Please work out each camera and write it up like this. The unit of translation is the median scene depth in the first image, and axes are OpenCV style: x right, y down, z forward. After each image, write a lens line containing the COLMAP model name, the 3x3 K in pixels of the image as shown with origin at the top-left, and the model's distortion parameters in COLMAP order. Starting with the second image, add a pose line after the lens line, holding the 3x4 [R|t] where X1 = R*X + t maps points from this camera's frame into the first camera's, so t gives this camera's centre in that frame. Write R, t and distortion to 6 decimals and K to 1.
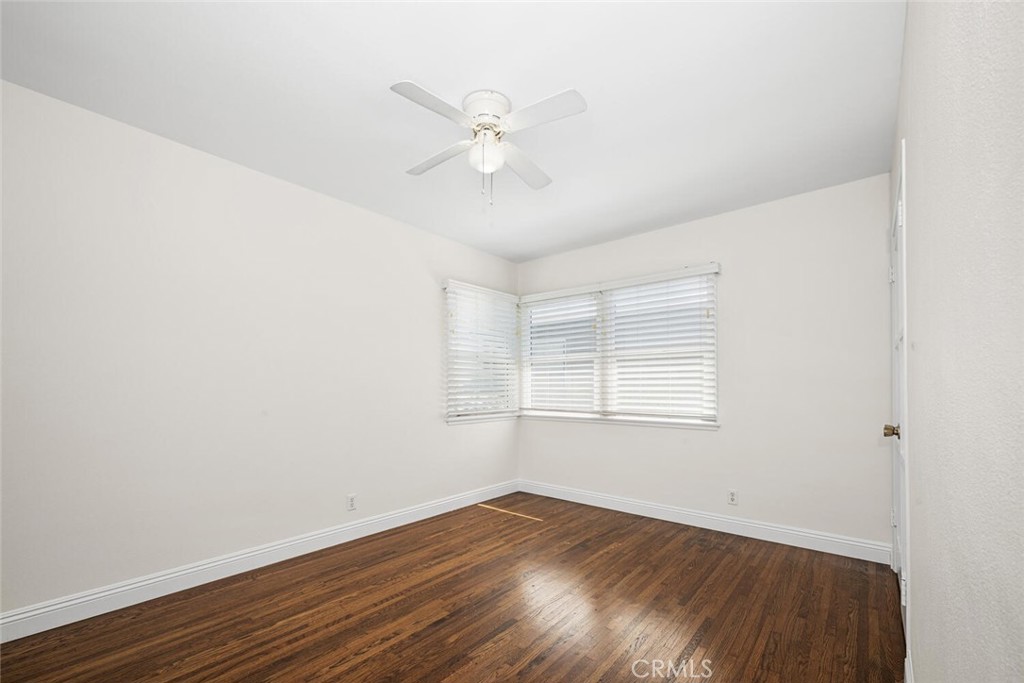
lens RADIAL K [[415.9, 0, 508.8], [0, 415.9, 368.6], [0, 0, 1]] dist [-0.000666, -0.000020]
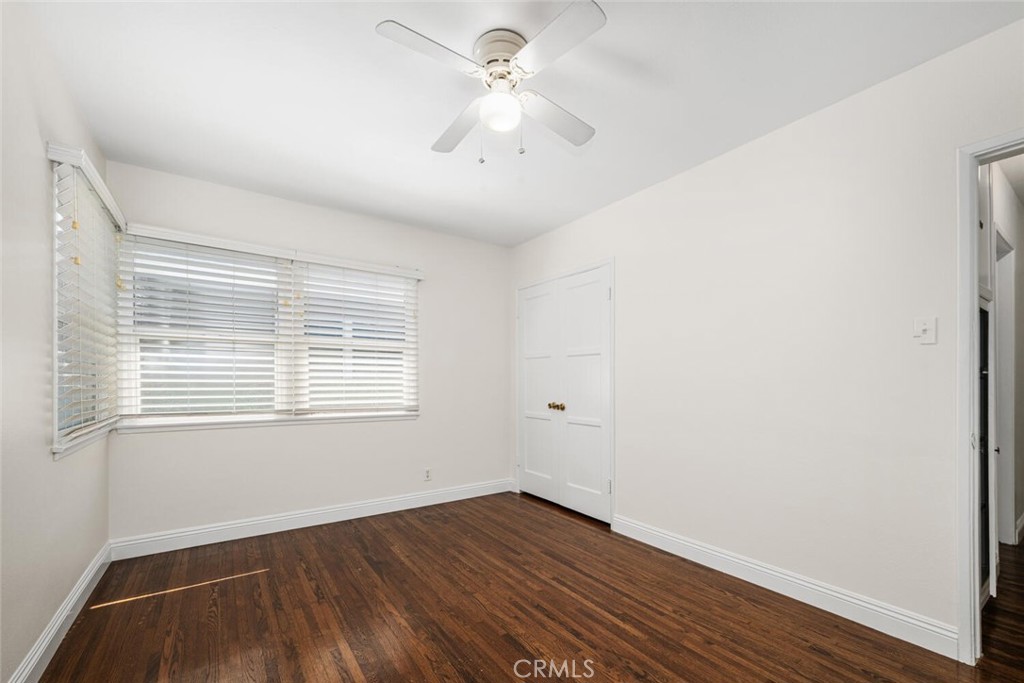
lens RADIAL K [[415.9, 0, 508.8], [0, 415.9, 368.6], [0, 0, 1]] dist [-0.000666, -0.000020]
pose [[0.273376, 0.033425, 0.961326, -0.511871], [-0.047465, 0.998647, -0.021225, 0.023589], [-0.960735, -0.039828, 0.274593, 0.447405]]
